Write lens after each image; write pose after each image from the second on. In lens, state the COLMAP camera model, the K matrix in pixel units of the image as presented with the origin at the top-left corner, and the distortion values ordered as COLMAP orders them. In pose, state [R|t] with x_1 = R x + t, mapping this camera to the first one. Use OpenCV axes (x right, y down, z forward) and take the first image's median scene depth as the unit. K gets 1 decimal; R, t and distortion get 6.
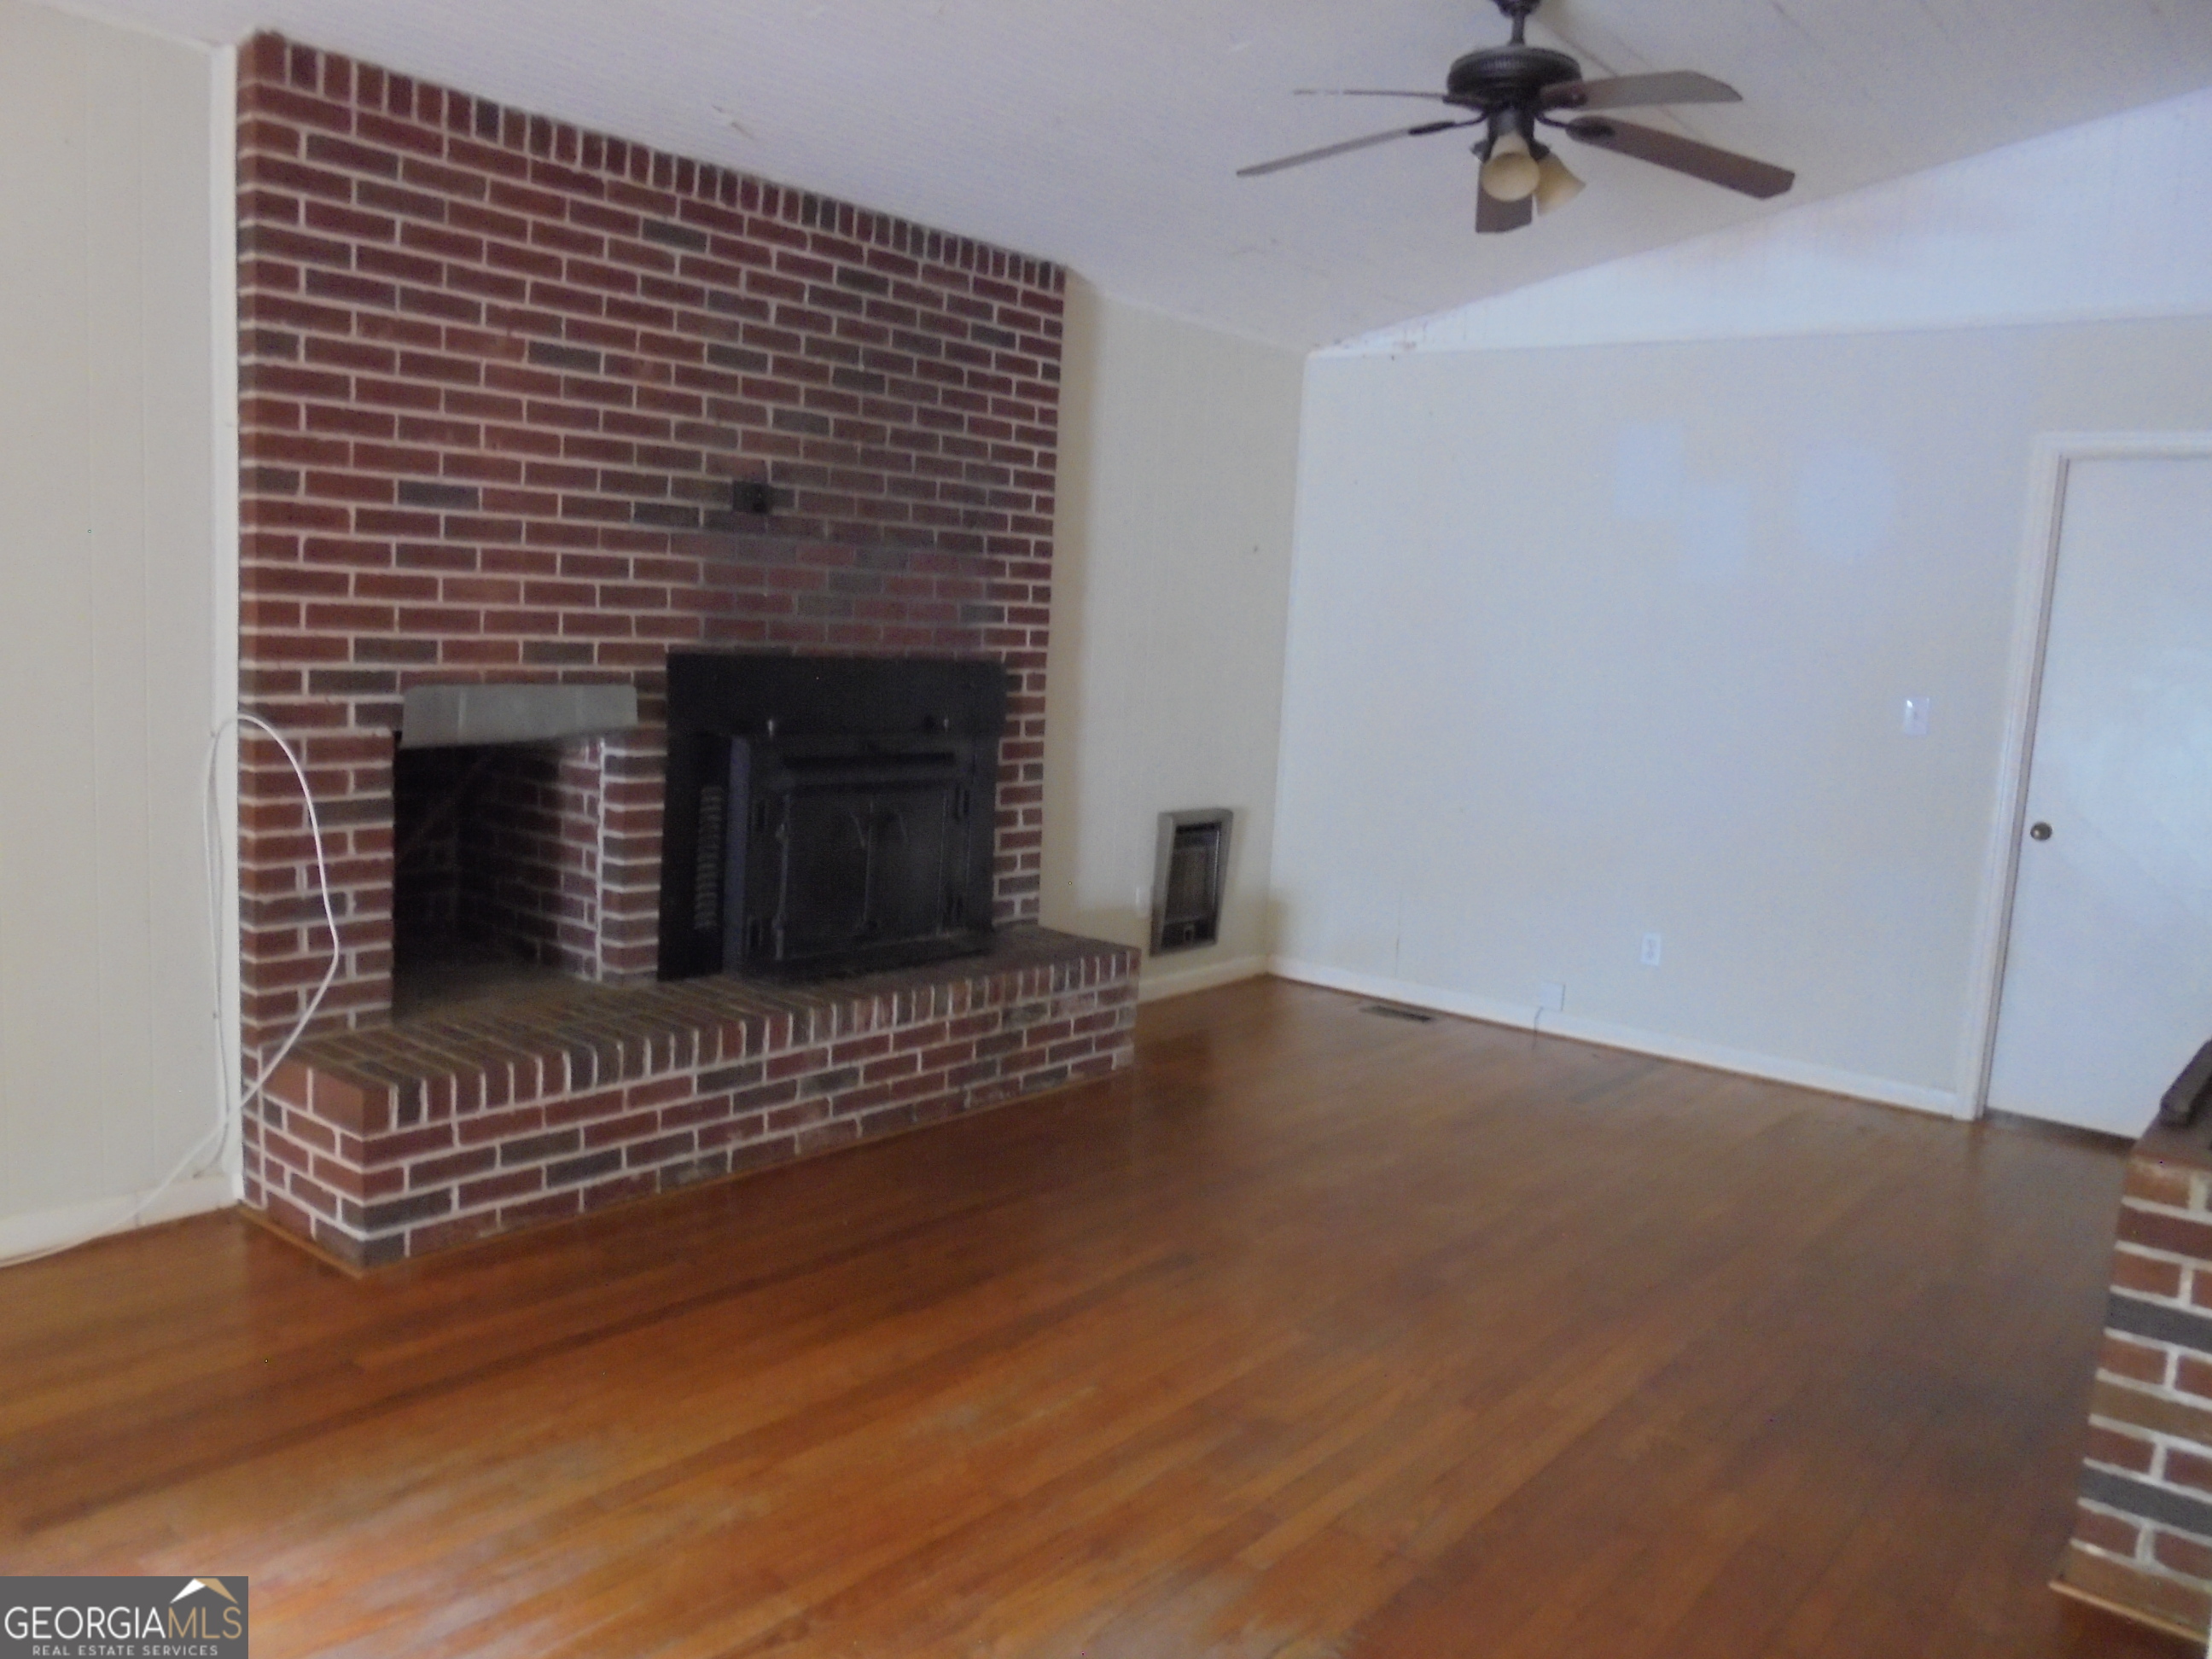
lens RADIAL K [[1727.6, 0, 1106.0], [0, 1727.6, 829.5], [0, 0, 1]] dist [-0.002126, -0.001306]
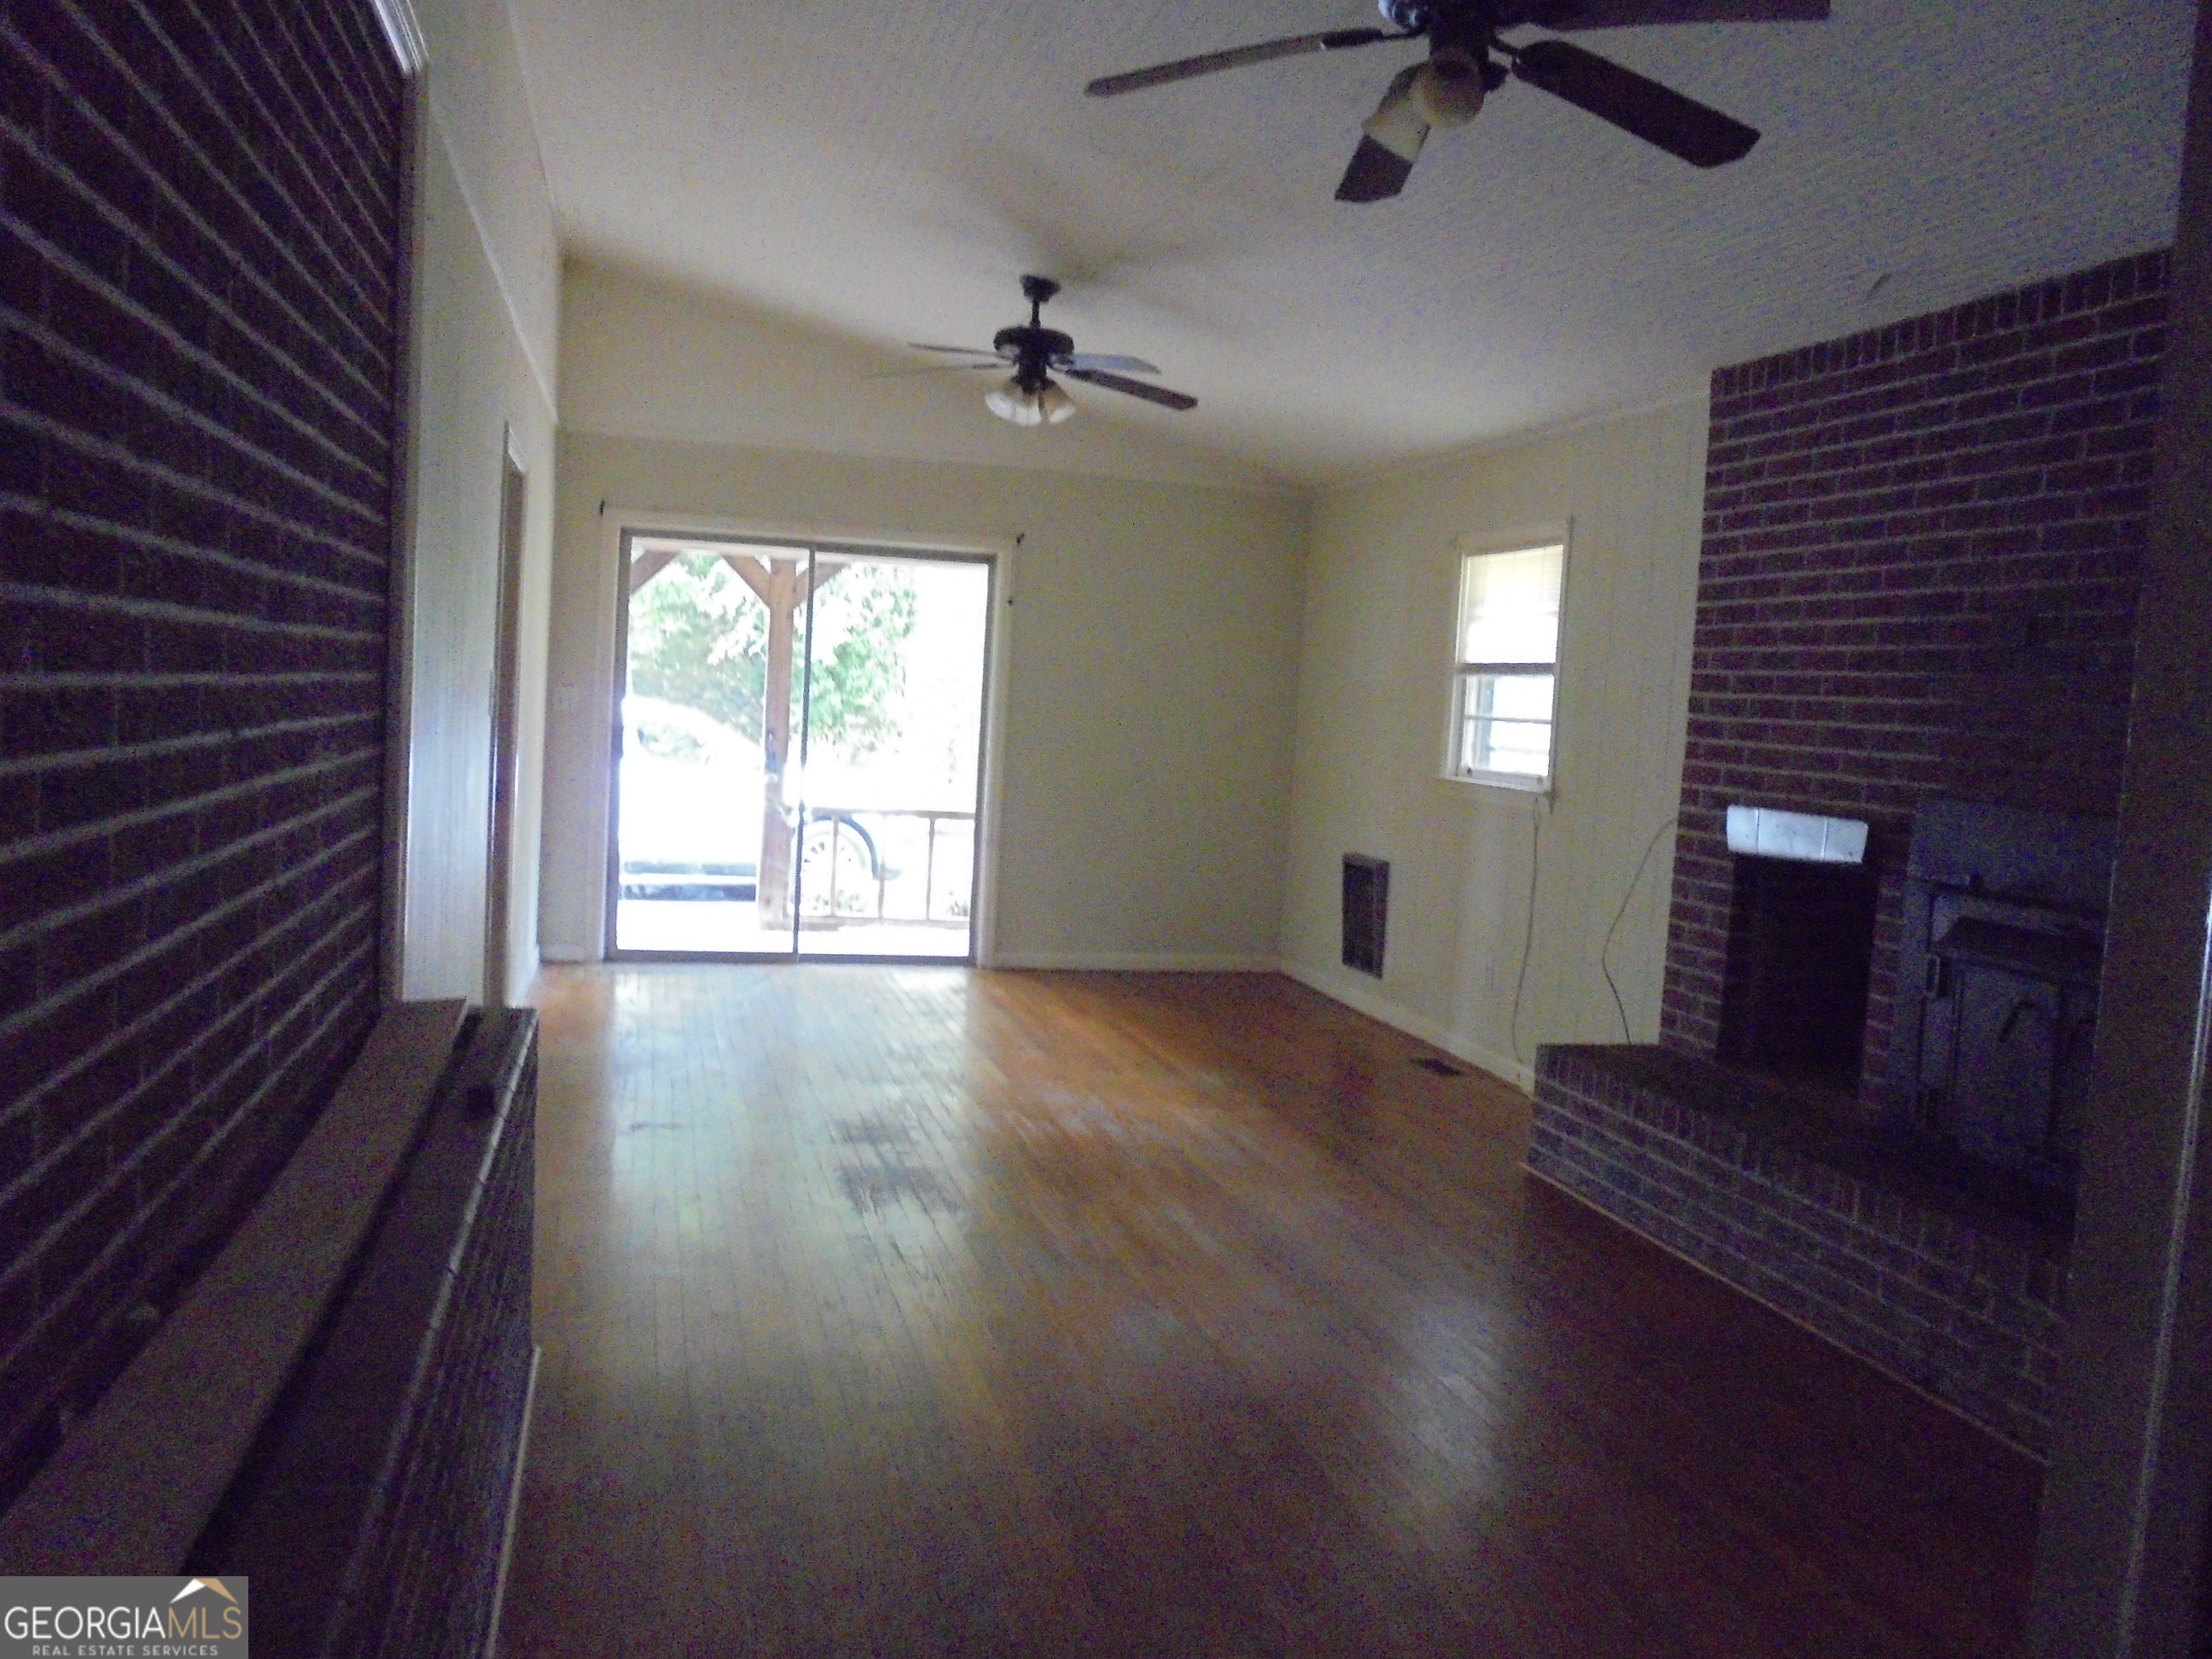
lens RADIAL K [[1727.6, 0, 1106.0], [0, 1727.6, 829.5], [0, 0, 1]] dist [-0.002126, -0.001306]
pose [[-0.576171, -0.026647, -0.816894, 1.011650], [-0.191829, 0.975959, 0.103465, -0.116094], [0.794499, 0.216318, -0.567431, 1.459652]]
